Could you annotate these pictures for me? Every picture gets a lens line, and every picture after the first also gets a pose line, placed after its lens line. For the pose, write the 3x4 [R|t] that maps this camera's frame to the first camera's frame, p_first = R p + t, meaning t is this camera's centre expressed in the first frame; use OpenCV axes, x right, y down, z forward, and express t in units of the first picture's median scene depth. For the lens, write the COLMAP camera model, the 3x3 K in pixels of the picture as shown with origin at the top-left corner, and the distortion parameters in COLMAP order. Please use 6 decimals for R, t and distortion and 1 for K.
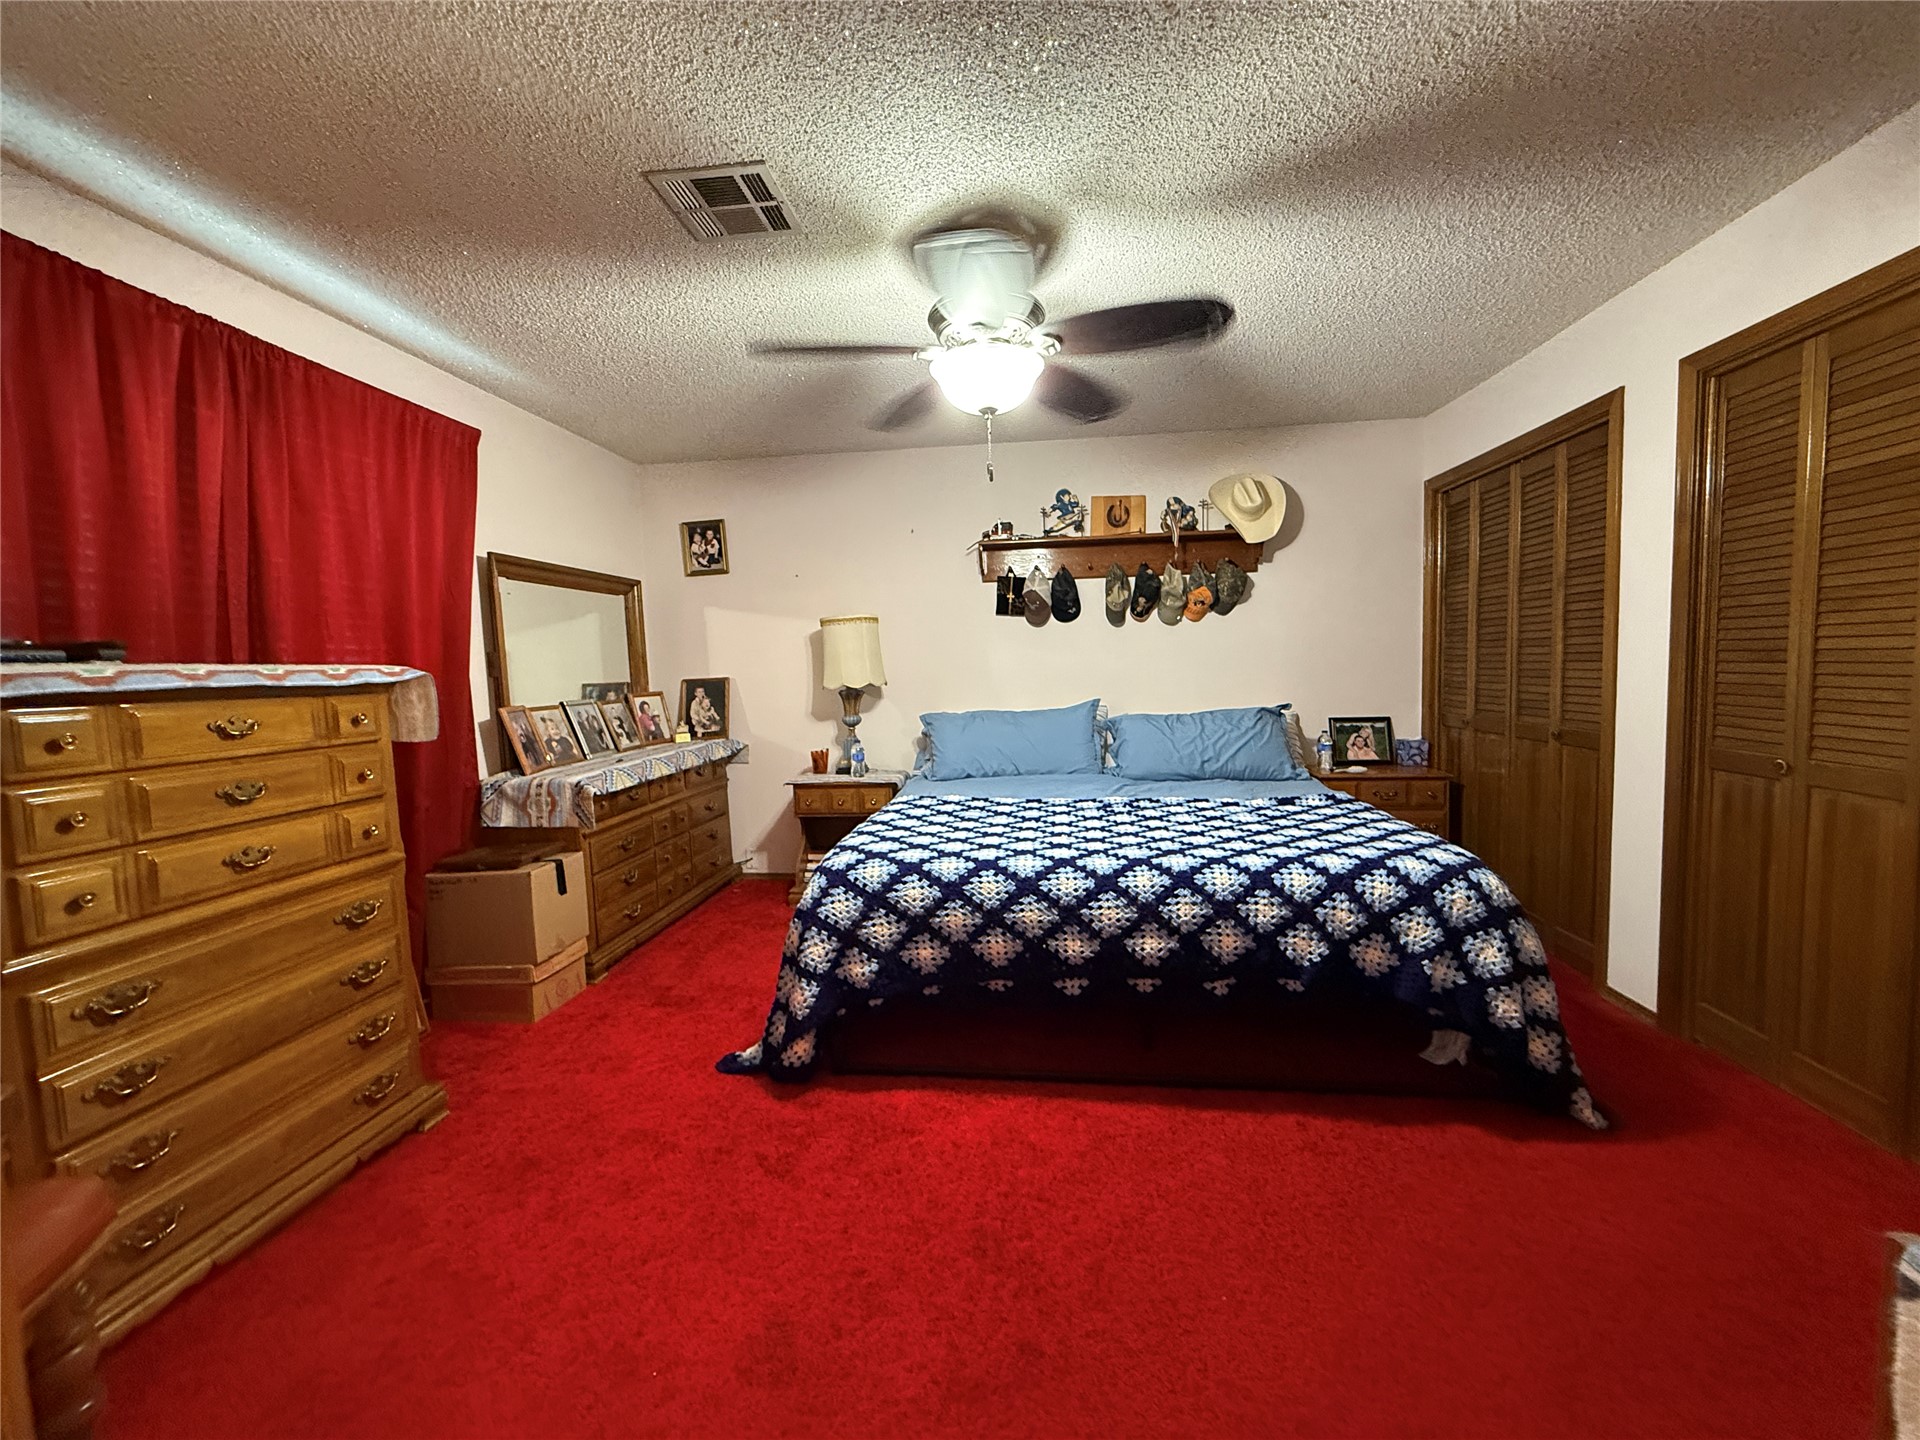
lens RADIAL K [[766.2, 0, 956.9], [0, 766.2, 719.0], [0, 0, 1]] dist [-0.000524, 0.000040]
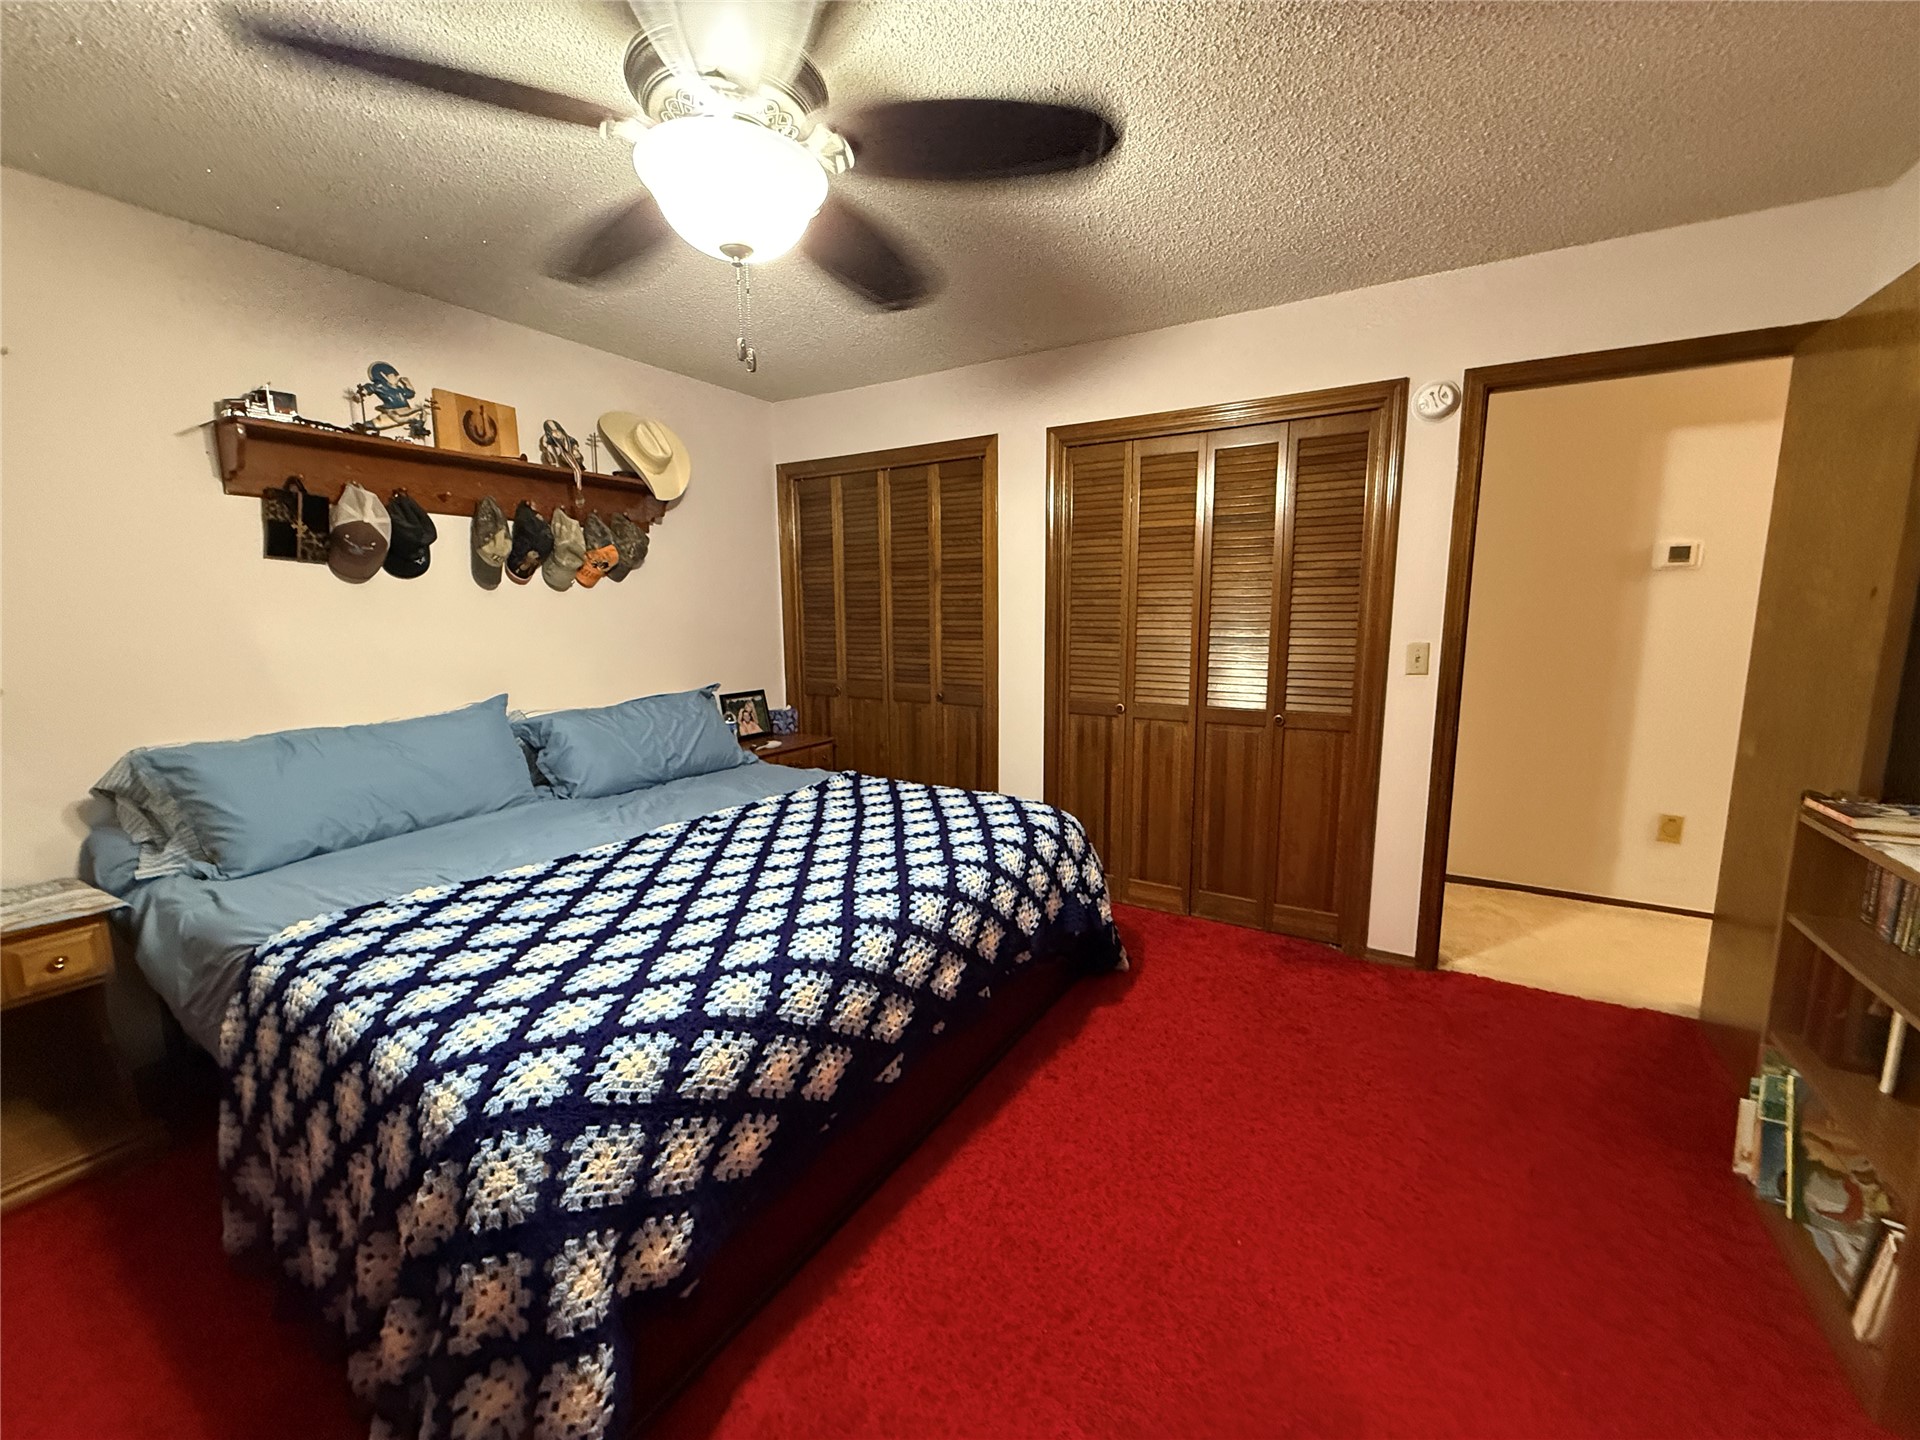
lens RADIAL K [[766.2, 0, 956.9], [0, 766.2, 719.0], [0, 0, 1]] dist [-0.000524, 0.000040]
pose [[0.415877, -0.106715, 0.903138, -0.319090], [0.059533, 0.994156, 0.090056, -0.048956], [-0.907470, 0.016314, 0.419800, 0.390388]]
